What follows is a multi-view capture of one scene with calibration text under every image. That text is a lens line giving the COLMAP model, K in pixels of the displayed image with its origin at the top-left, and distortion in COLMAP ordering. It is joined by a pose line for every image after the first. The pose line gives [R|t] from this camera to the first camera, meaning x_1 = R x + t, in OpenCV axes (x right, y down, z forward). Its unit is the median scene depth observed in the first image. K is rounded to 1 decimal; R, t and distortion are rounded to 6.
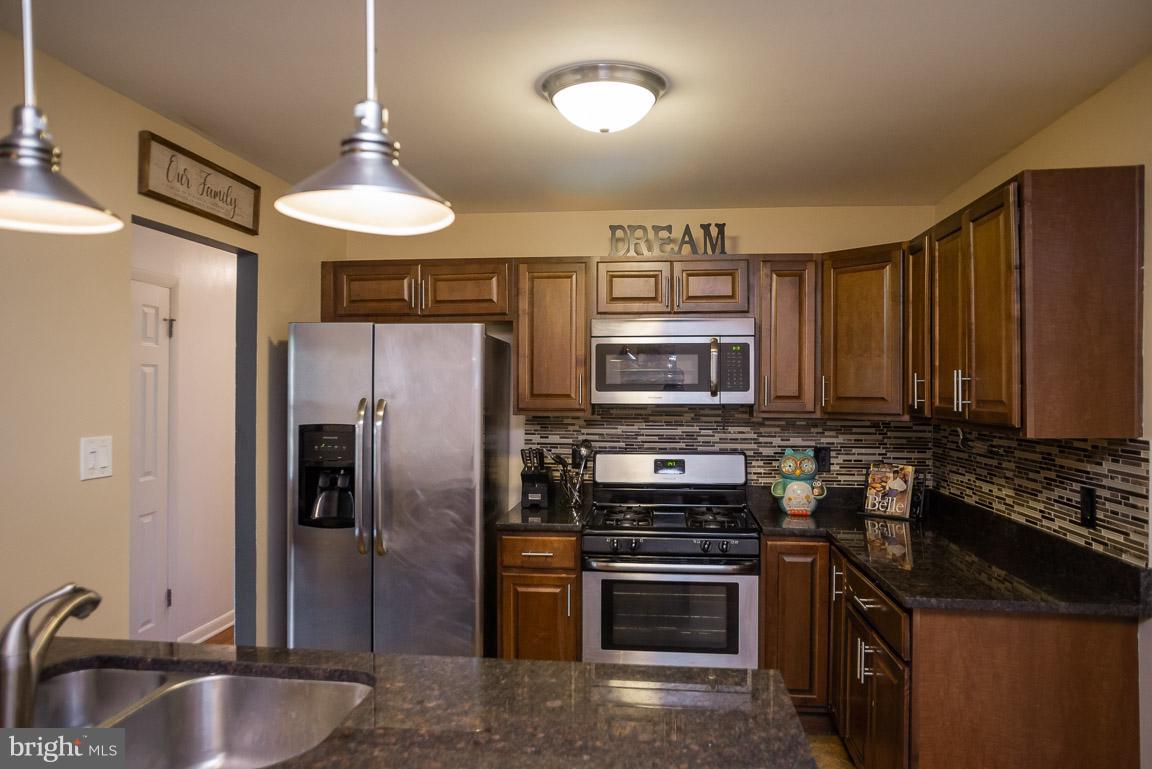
lens RADIAL K [[792.4, 0, 579.3], [0, 792.4, 384.4], [0, 0, 1]] dist [0.002718, -0.006336]
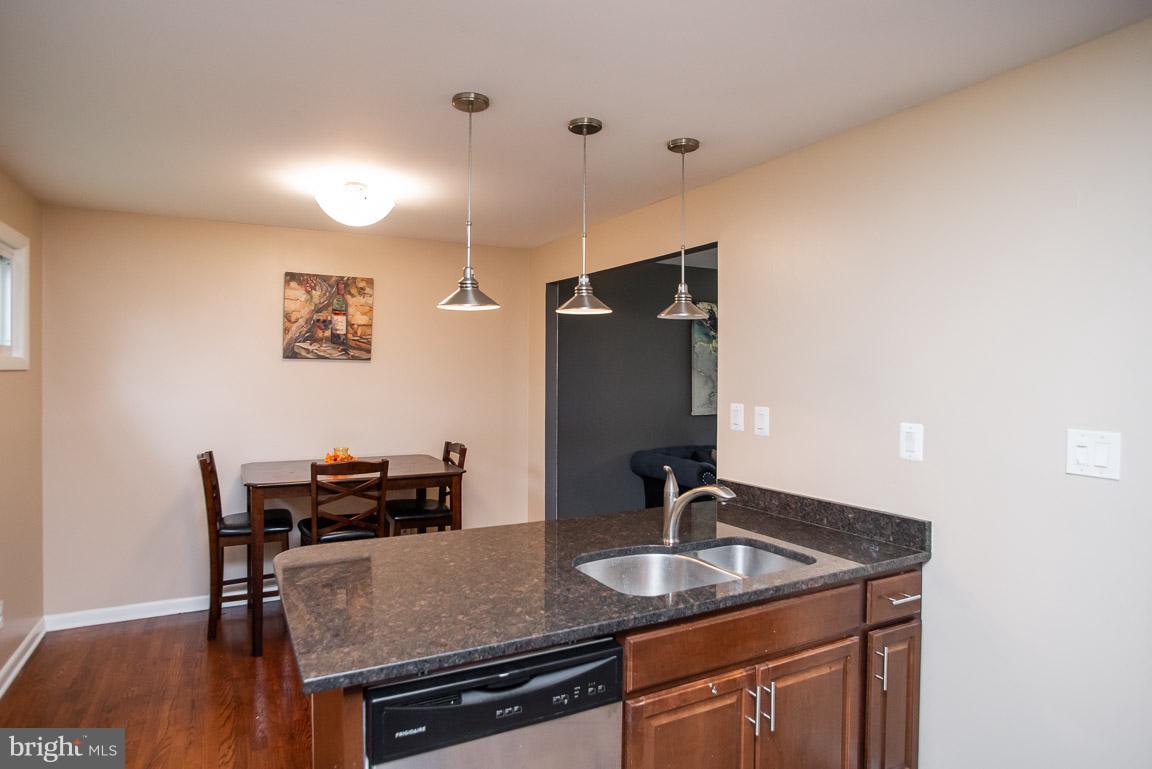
lens RADIAL K [[653.7, 0, 573.3], [0, 653.7, 373.8], [0, 0, 1]] dist [-0.023992, 0.002808]
pose [[-0.826612, -0.006296, -0.562737, 0.197452], [-0.008152, 0.999966, 0.000786, 0.003669], [0.562713, 0.005237, -0.826636, 0.850316]]
